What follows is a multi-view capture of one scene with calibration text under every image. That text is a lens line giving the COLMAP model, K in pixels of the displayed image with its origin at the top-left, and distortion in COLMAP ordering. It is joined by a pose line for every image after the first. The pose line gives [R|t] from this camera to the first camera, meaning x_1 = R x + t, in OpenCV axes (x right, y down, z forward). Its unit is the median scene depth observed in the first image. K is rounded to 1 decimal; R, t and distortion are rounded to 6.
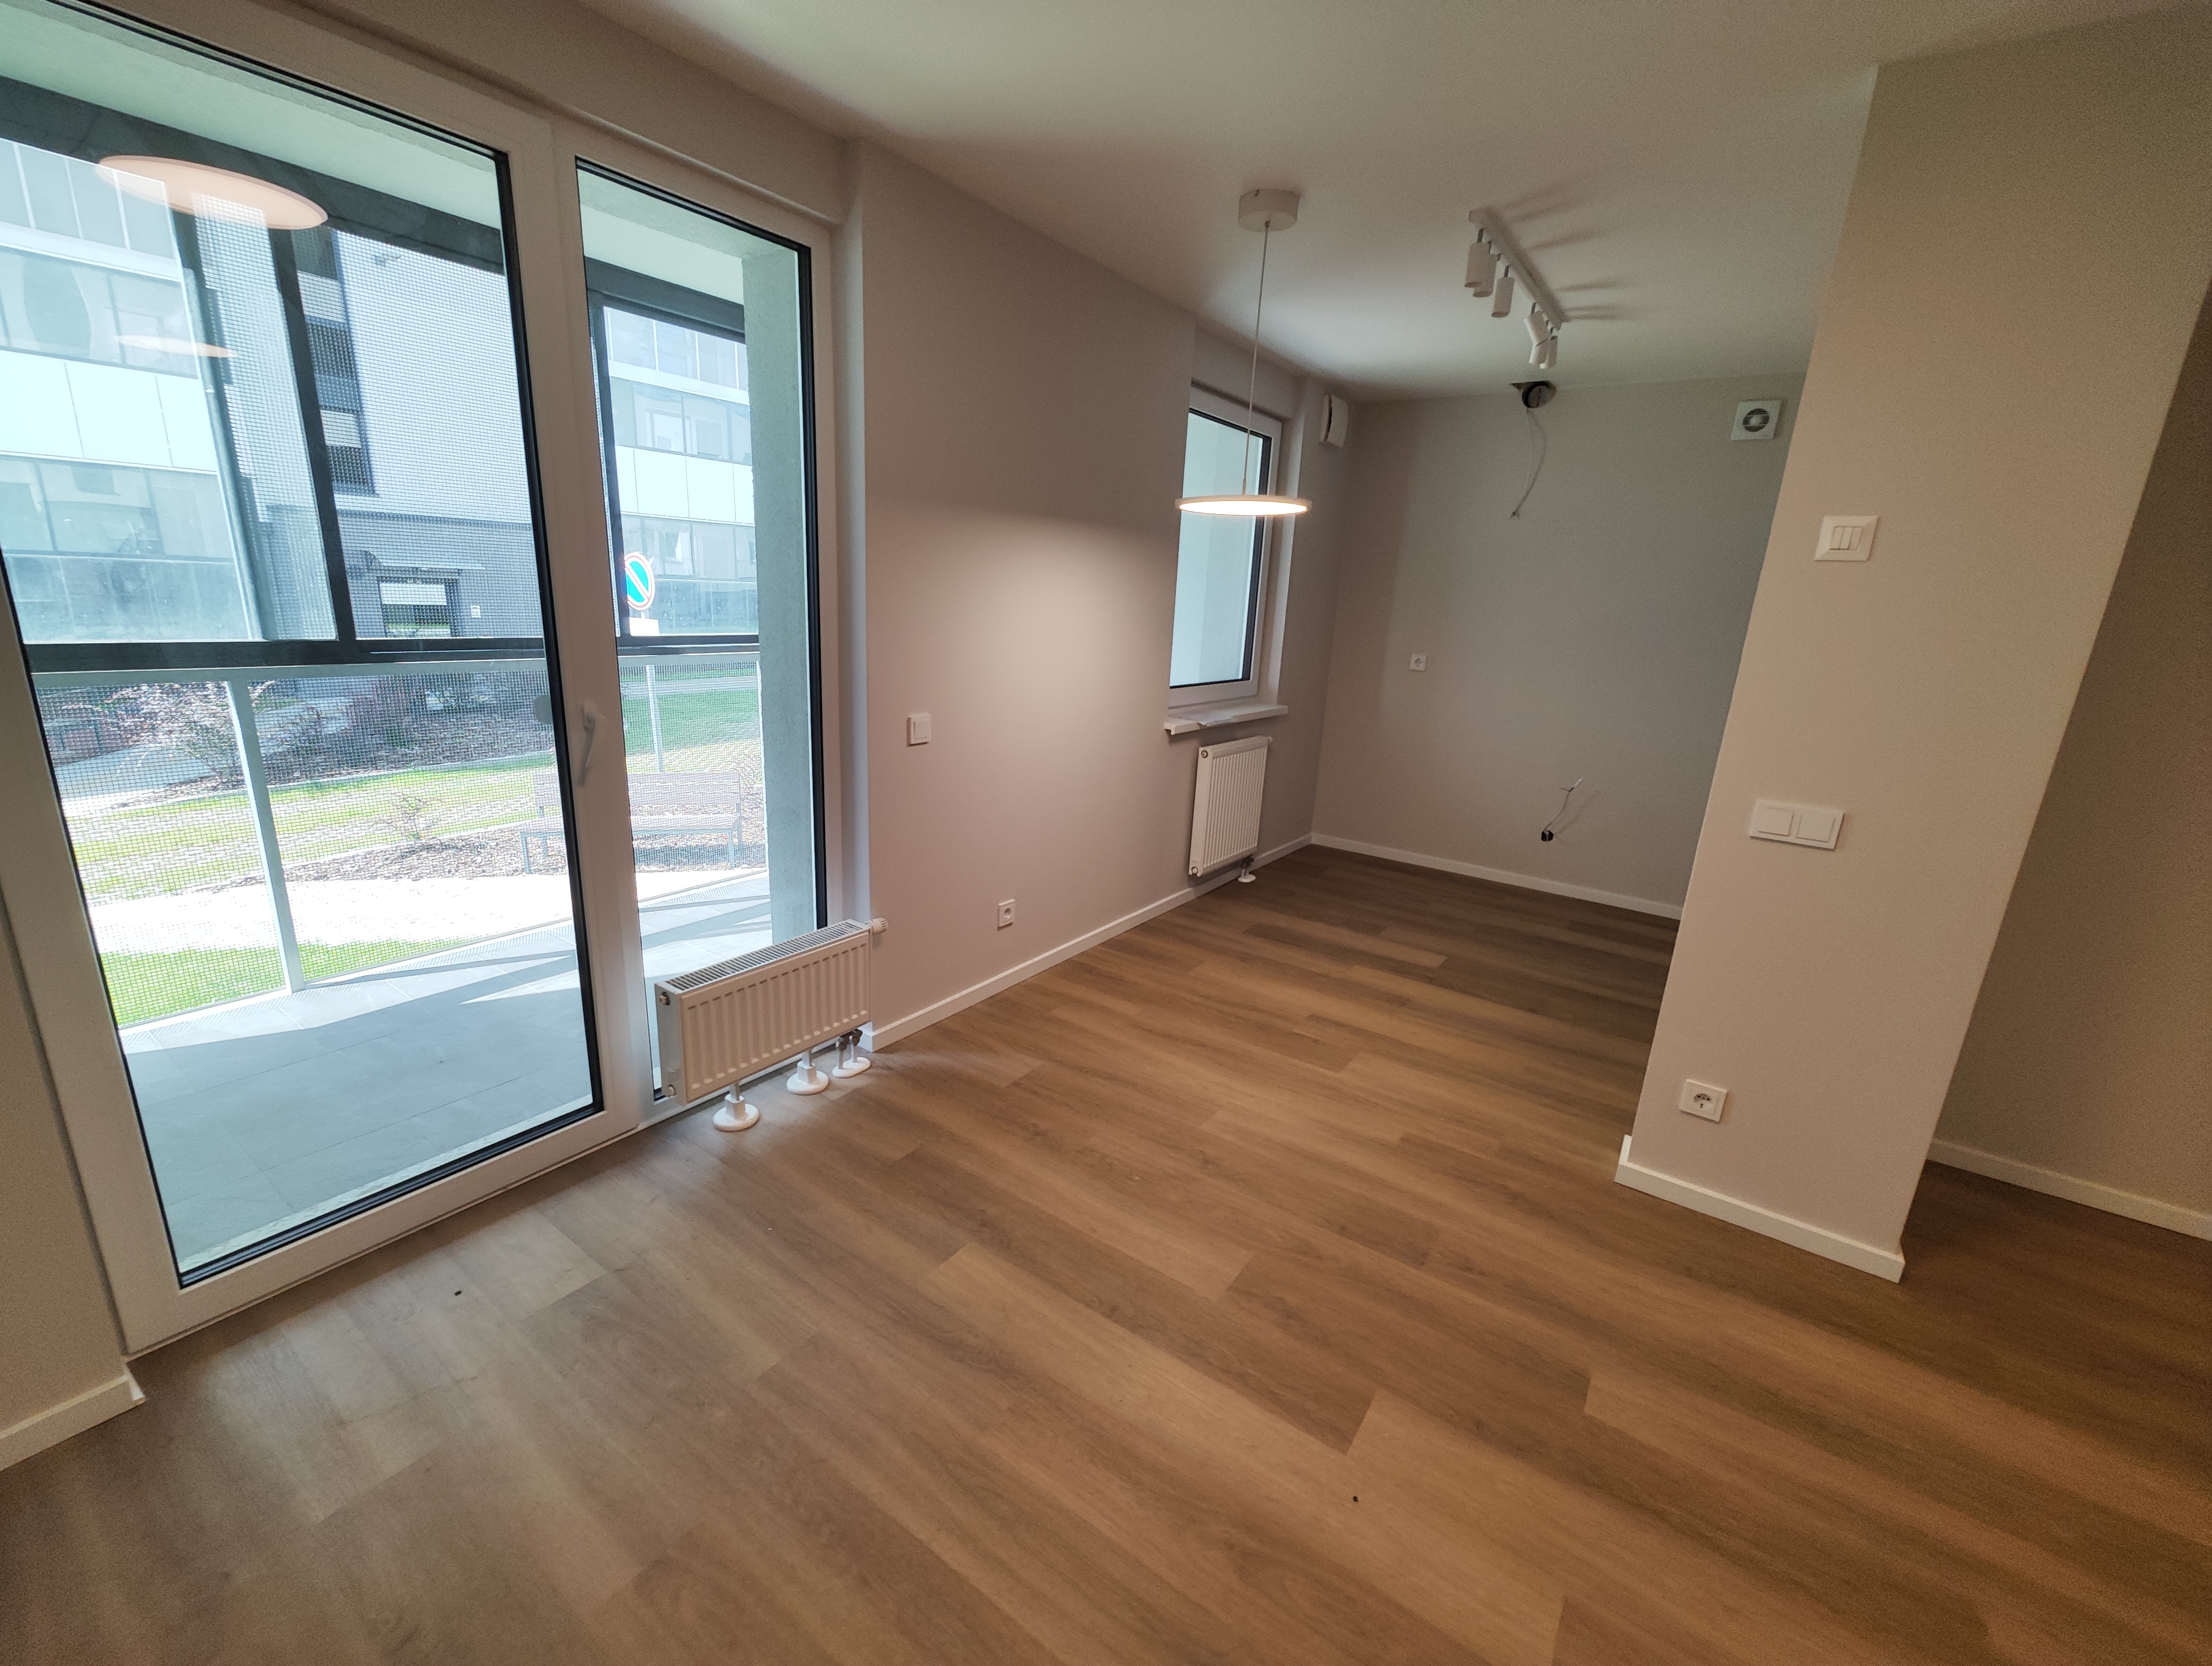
lens RADIAL K [[922.8, 0, 1106.0], [0, 922.8, 833.0], [0, 0, 1]] dist [0.000597, 0.000002]
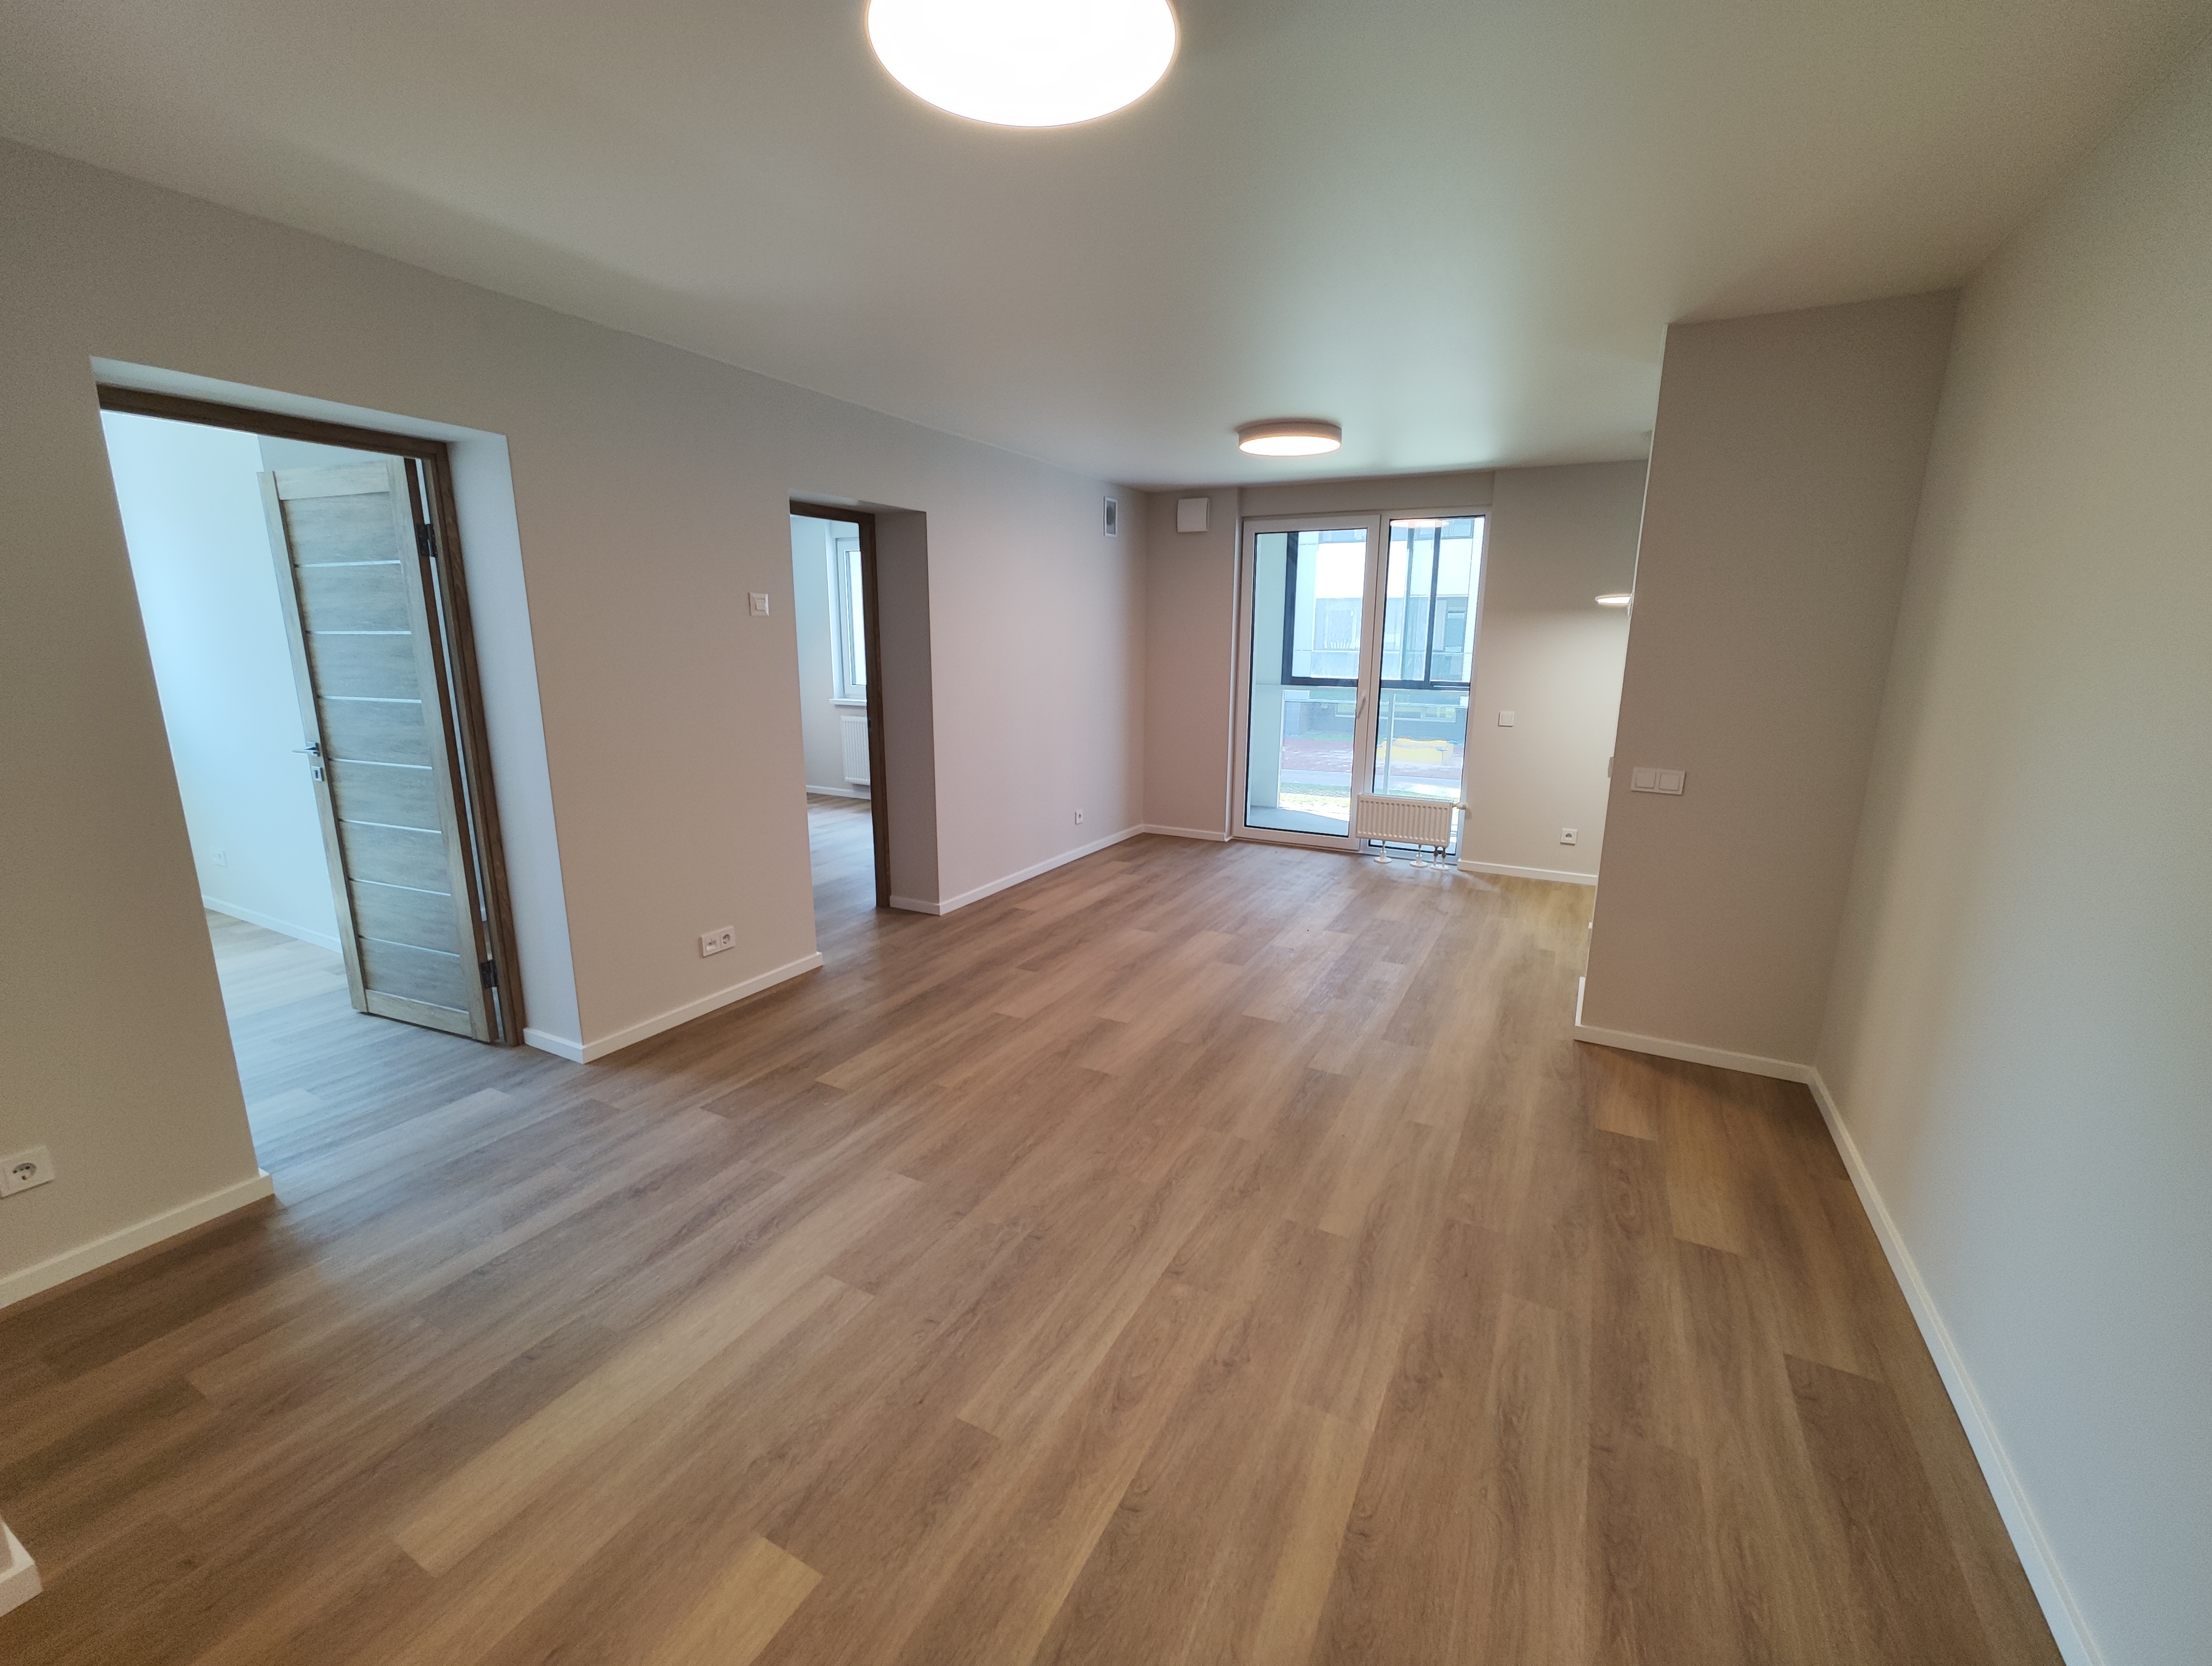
lens RADIAL K [[922.8, 0, 1106.0], [0, 922.8, 833.0], [0, 0, 1]] dist [0.000597, 0.000002]
pose [[0.135050, 0.166137, -0.976811, 1.948959], [-0.251205, 0.959374, 0.128441, 0.100716], [0.958466, 0.228034, 0.171298, -0.177063]]
